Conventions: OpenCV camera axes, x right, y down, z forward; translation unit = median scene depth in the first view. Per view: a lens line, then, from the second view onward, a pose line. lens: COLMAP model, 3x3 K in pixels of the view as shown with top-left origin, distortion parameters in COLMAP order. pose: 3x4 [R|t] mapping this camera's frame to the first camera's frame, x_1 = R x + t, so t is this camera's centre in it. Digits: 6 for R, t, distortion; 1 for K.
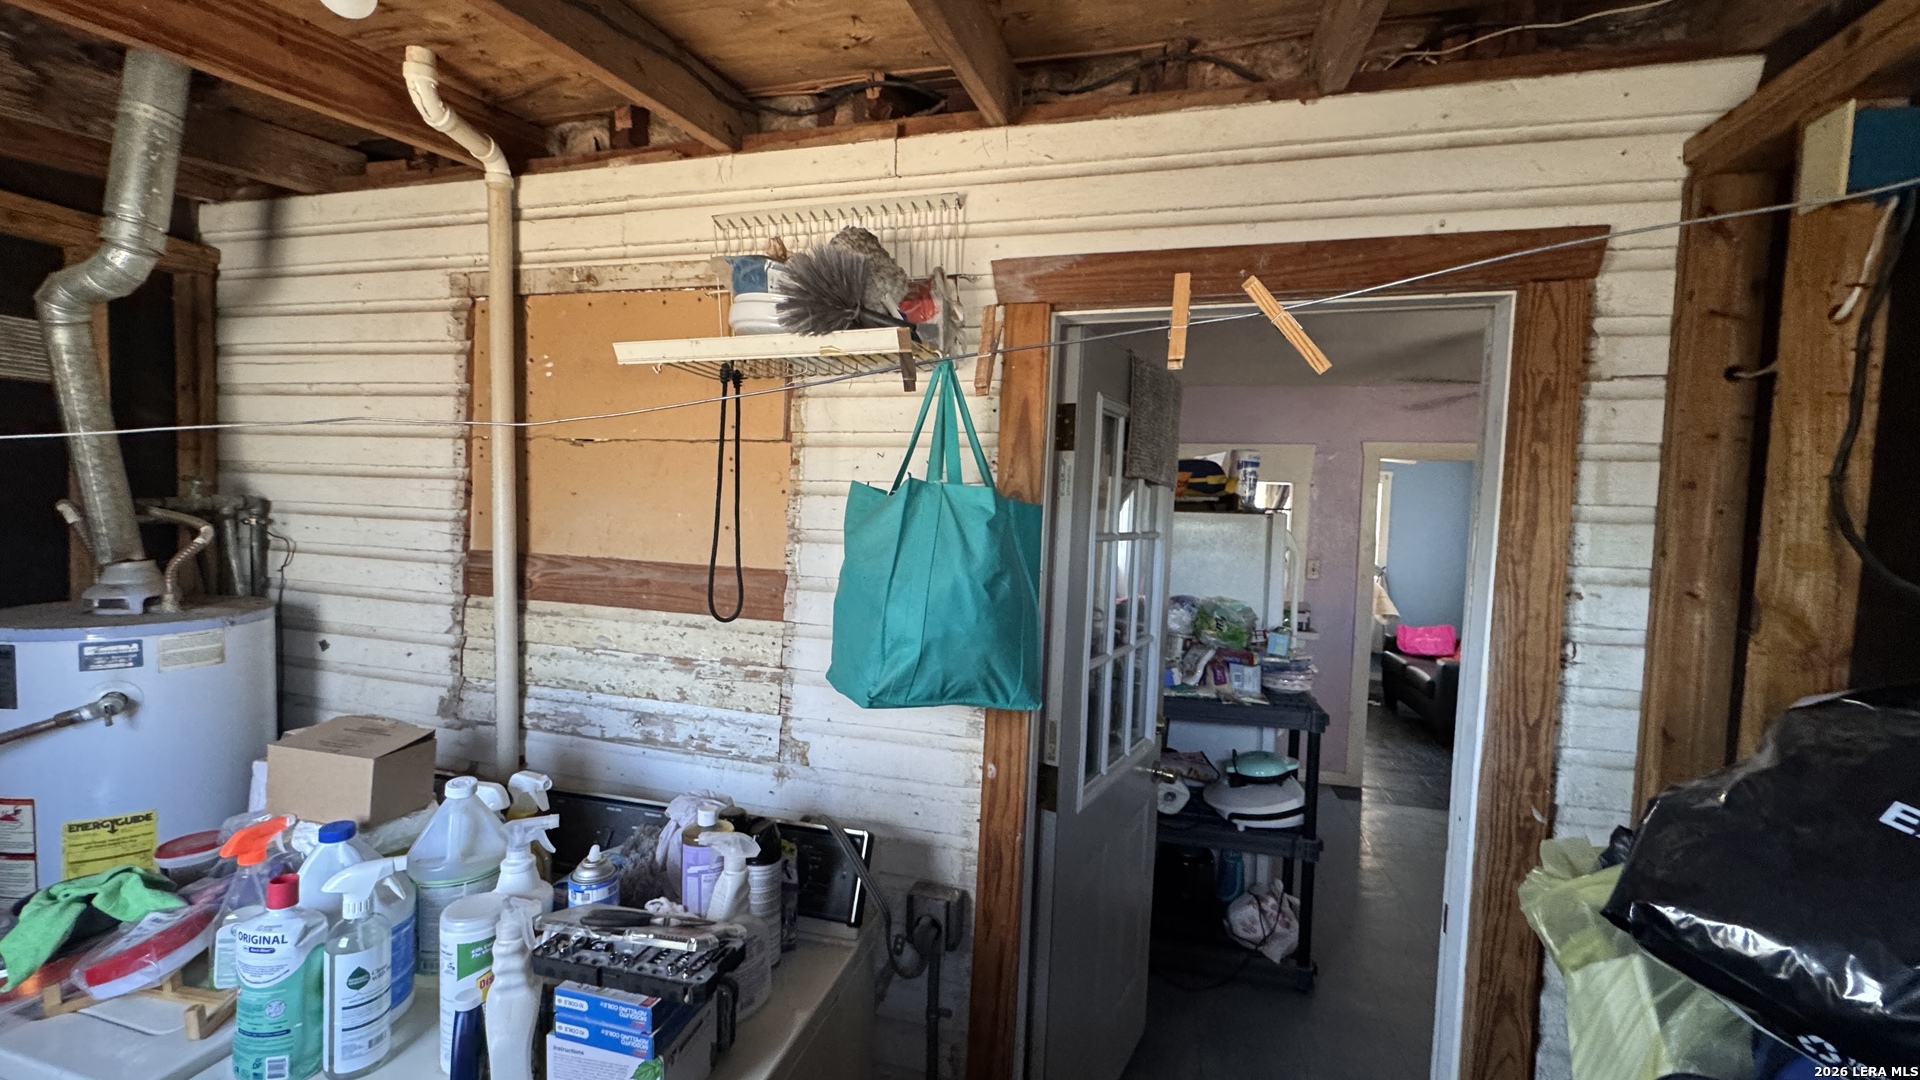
lens RADIAL K [[766.1, 0, 954.7], [0, 766.1, 537.1], [0, 0, 1]] dist [-0.002227, -0.000204]
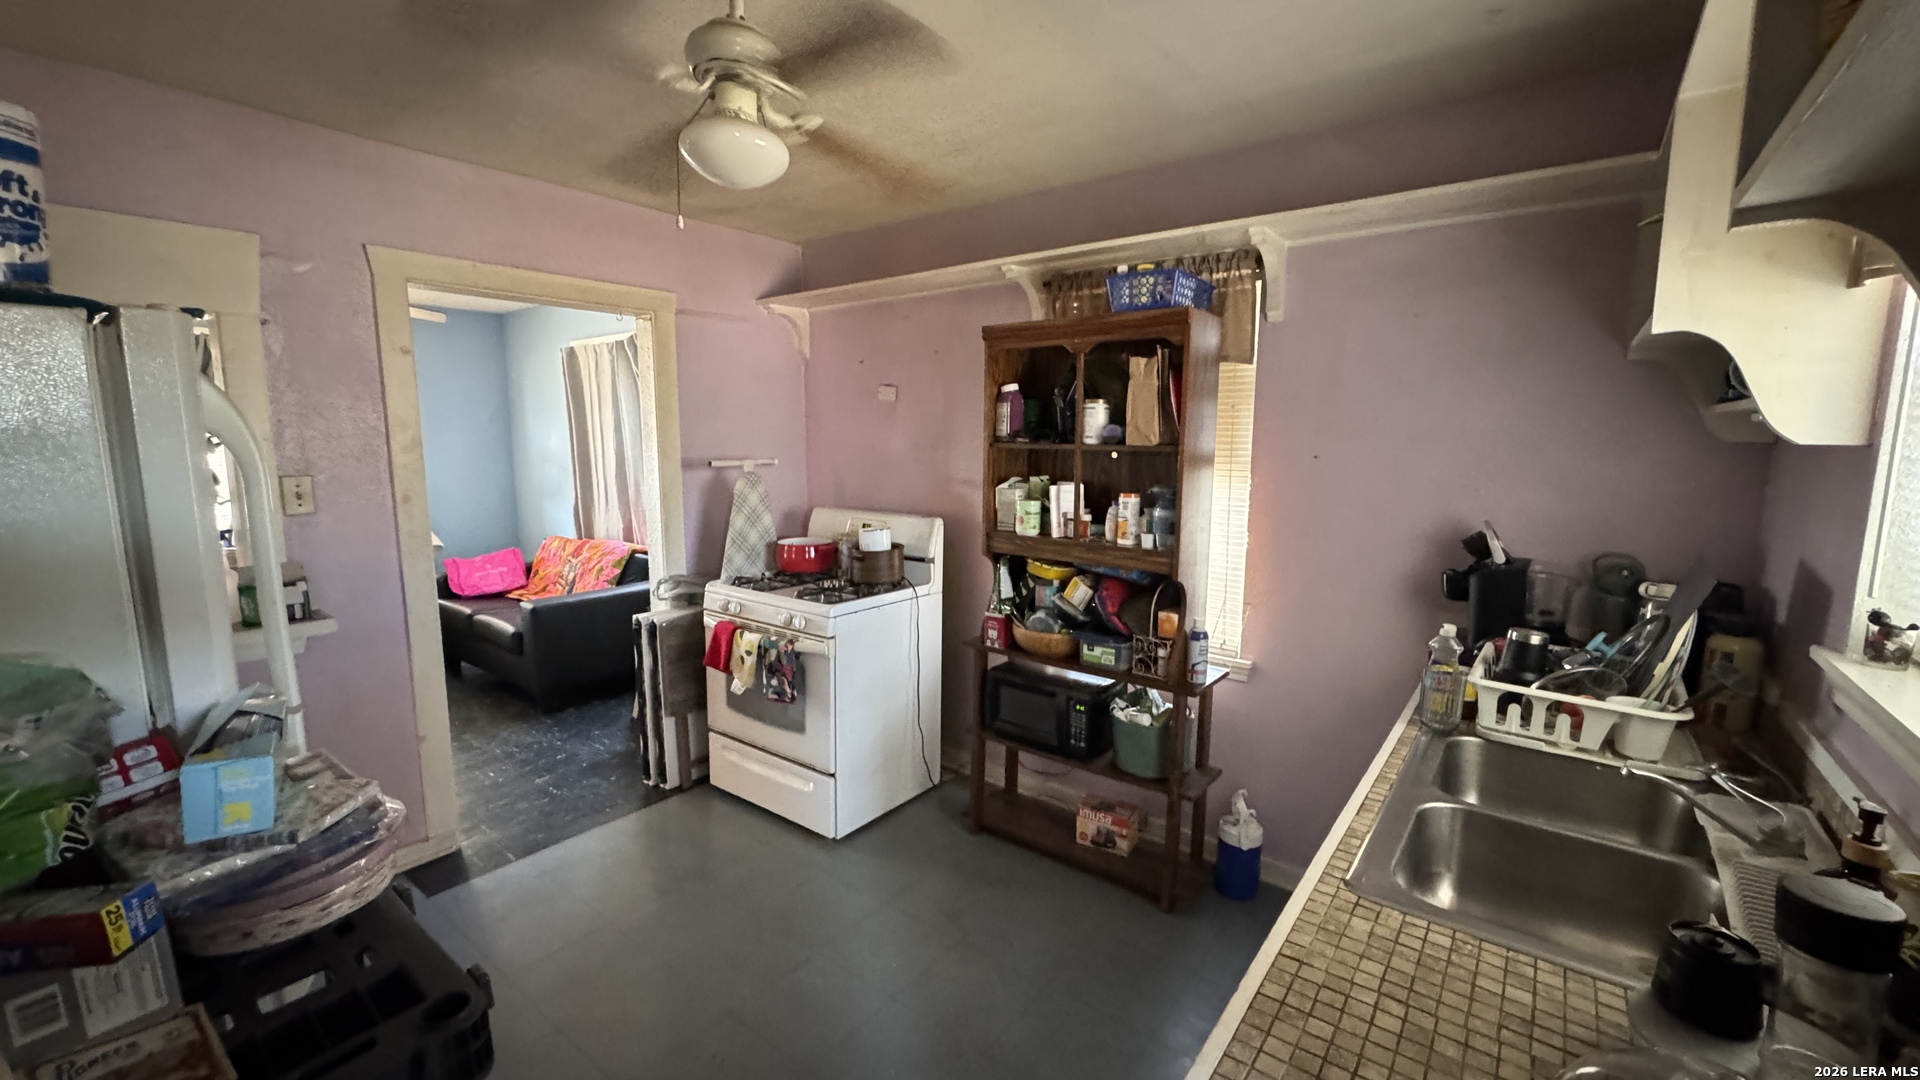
lens RADIAL K [[766.1, 0, 965.1], [0, 766.1, 540.7], [0, 0, 1]] dist [-0.002227, -0.000204]
pose [[0.388313, -0.160062, 0.907520, 0.418383], [0.046477, 0.986948, 0.154184, 0.034499], [-0.920355, -0.017693, 0.390684, 0.942907]]
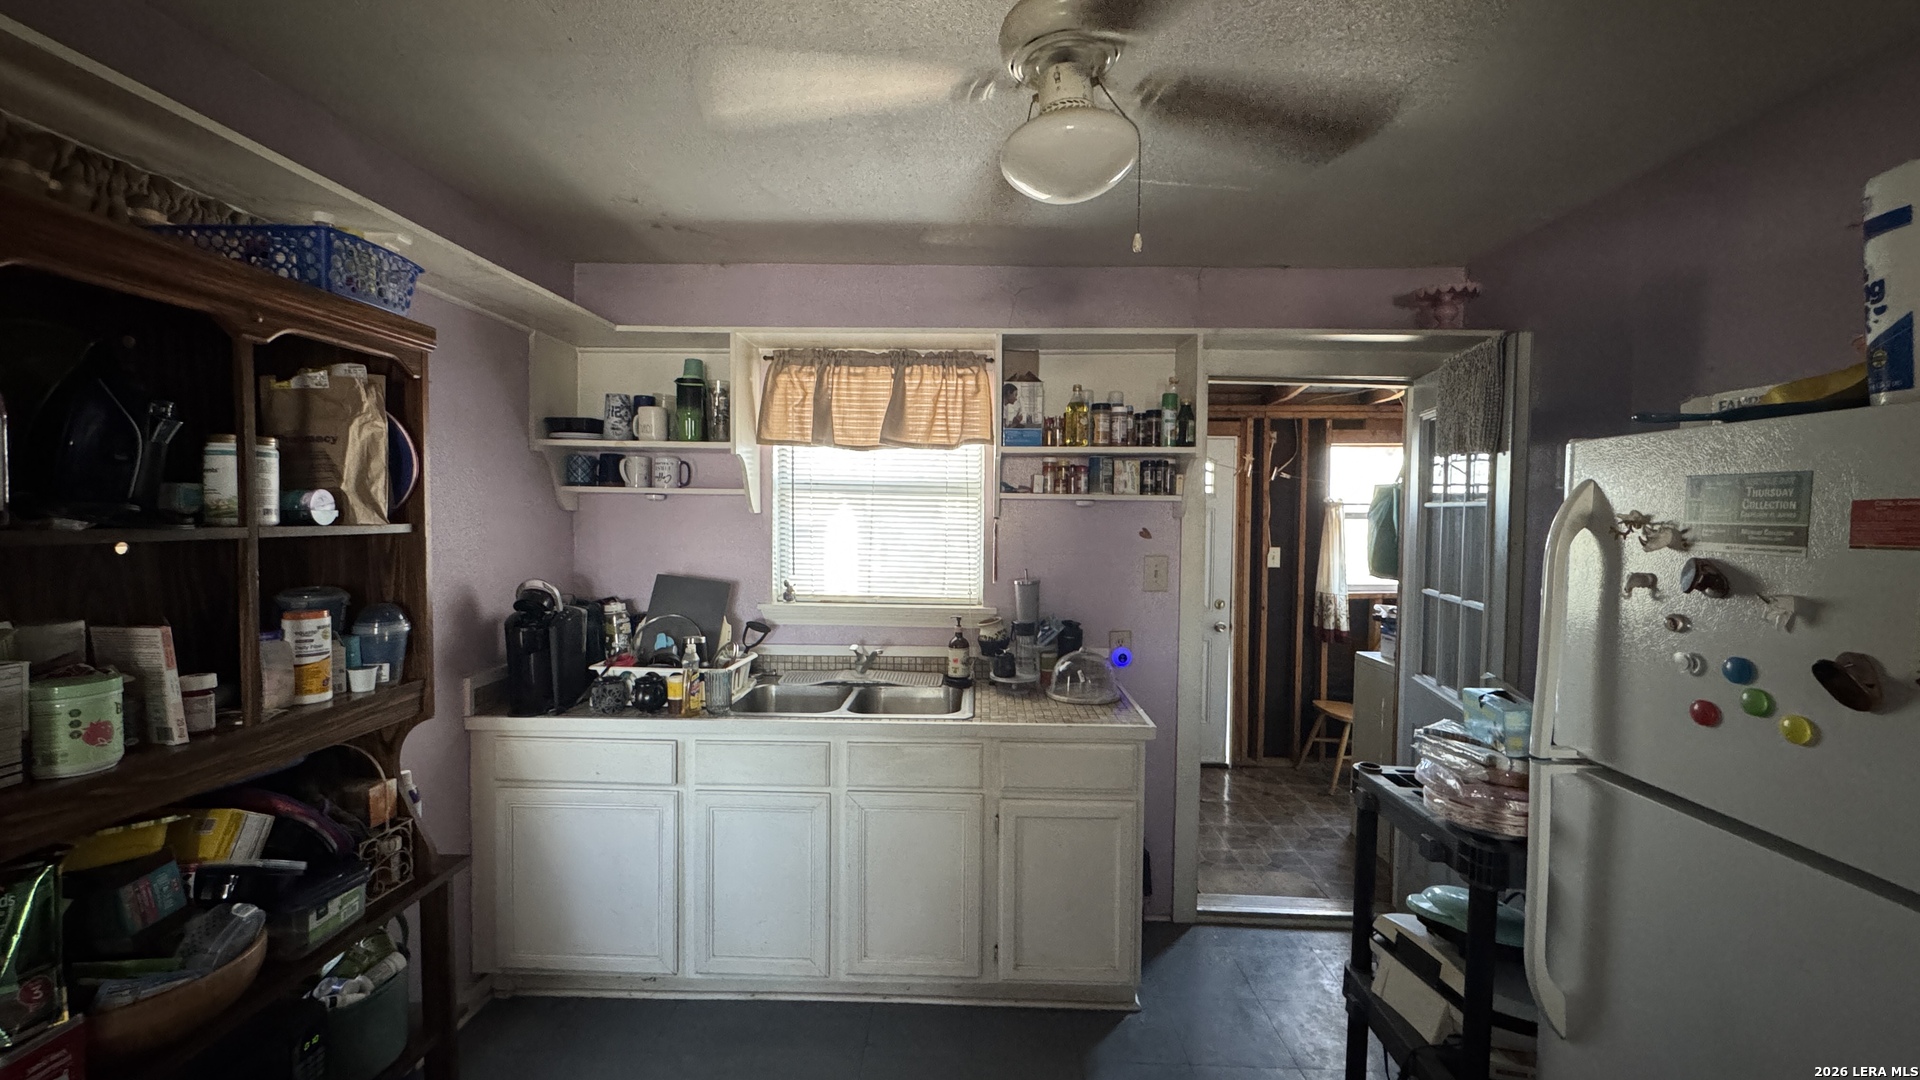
lens RADIAL K [[766.1, 0, 963.6], [0, 766.1, 539.5], [0, 0, 1]] dist [-0.002227, -0.000204]
pose [[-0.971139, -0.038605, -0.235369, 1.254878], [-0.056598, 0.995928, 0.070173, 0.016235], [0.231701, 0.081469, -0.969370, 1.991248]]
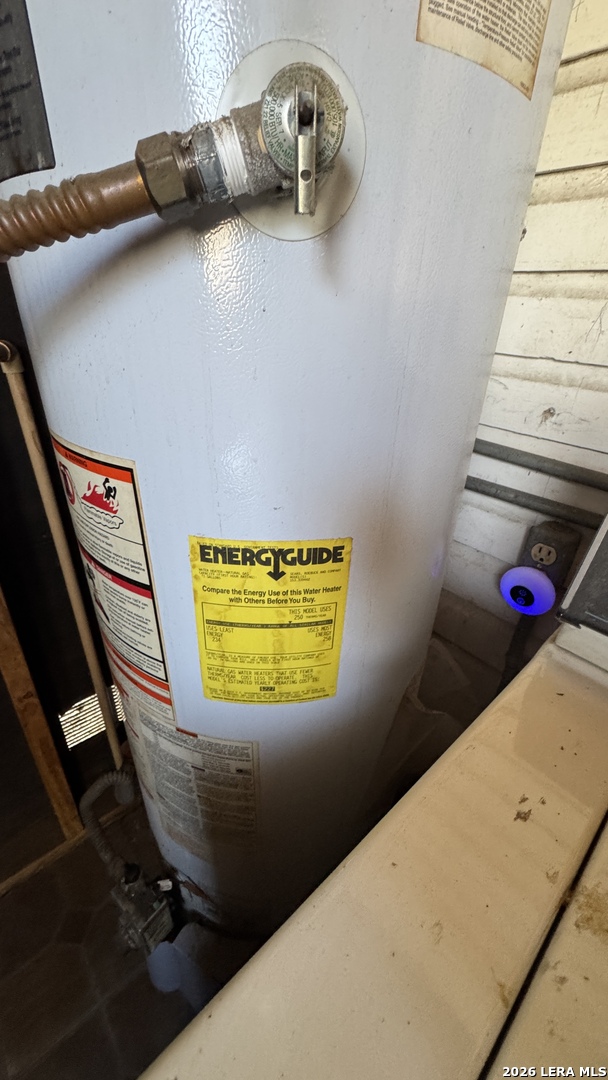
lens RADIAL K [[430.9, 0, 305.5], [0, 430.9, 538.2], [0, 0, 1]] dist [-0.002227, -0.000204]
pose [[0.839611, 0.252622, -0.480869, -0.838174], [-0.037452, 0.910089, 0.412718, 0.231664], [0.541896, -0.328513, 0.773582, 0.712720]]
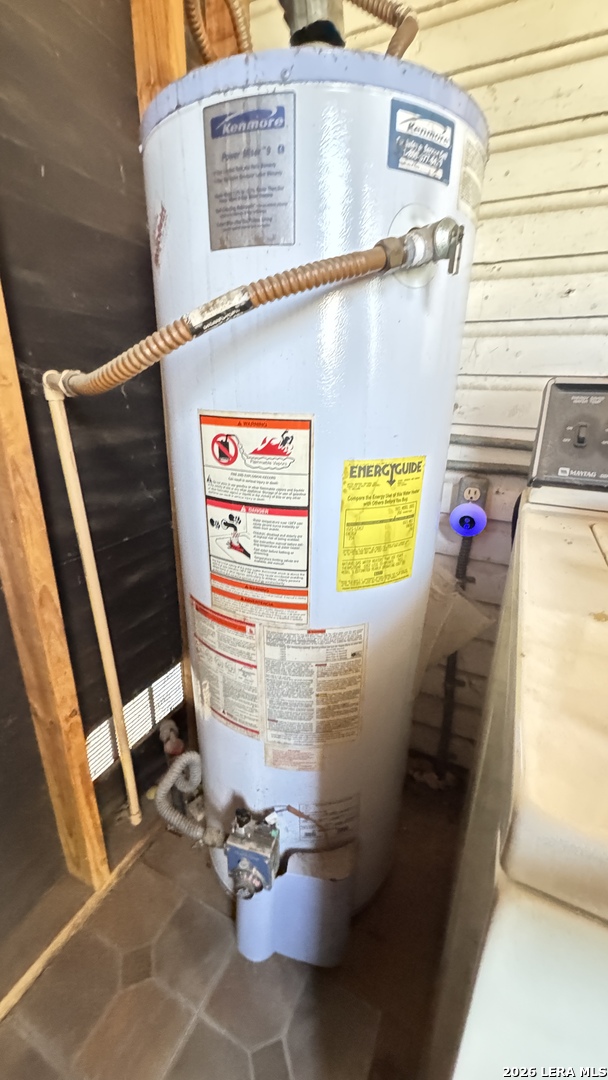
lens RADIAL K [[430.9, 0, 301.8], [0, 430.9, 540.1], [0, 0, 1]] dist [-0.002227, -0.000204]
pose [[0.981975, 0.041829, -0.184324, -0.943506], [0.012291, 0.959009, 0.283109, 0.278294], [0.188610, -0.280272, 0.941209, 0.527916]]
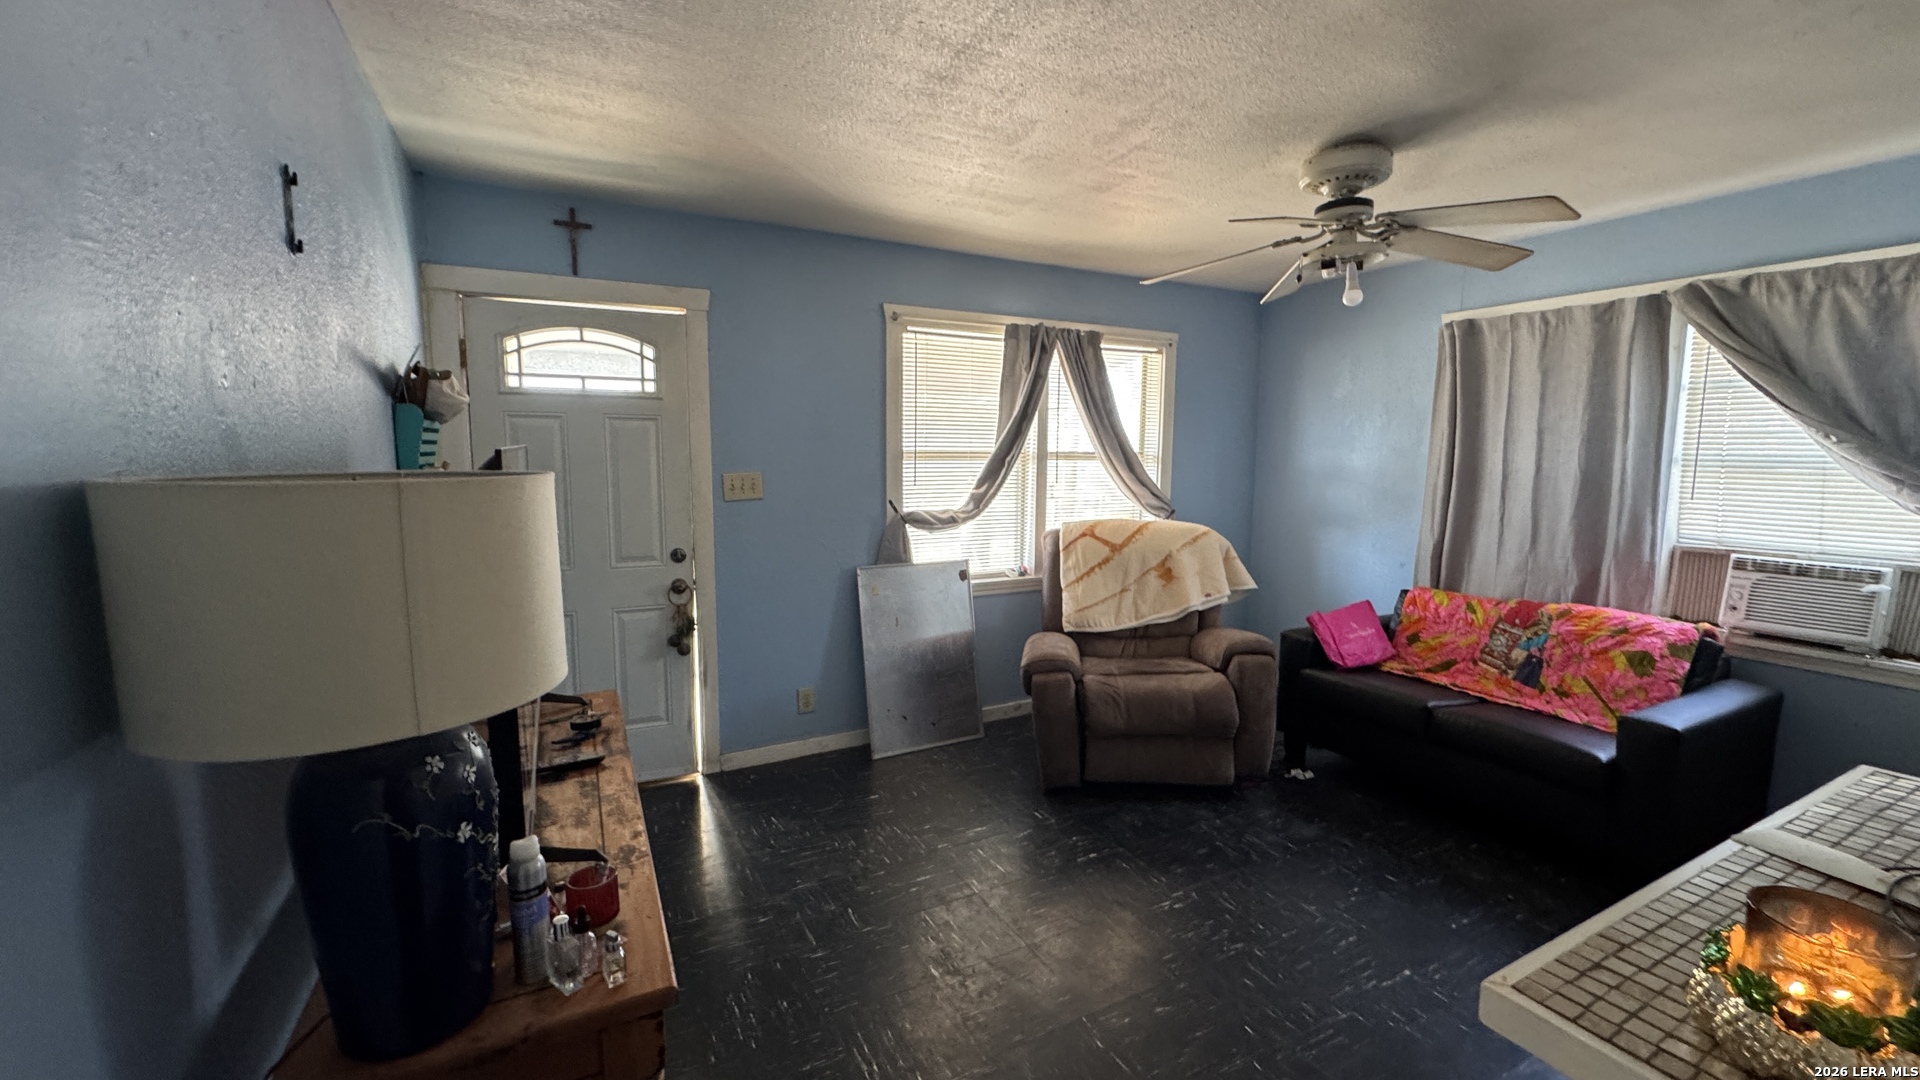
lens RADIAL K [[766.1, 0, 962.7], [0, 766.1, 539.9], [0, 0, 1]] dist [-0.002227, -0.000204]
pose [[0.732147, -0.111756, 0.671916, 0.196902], [0.047403, 0.992417, 0.113410, -0.019213], [-0.679495, -0.051182, 0.731893, 2.642875]]
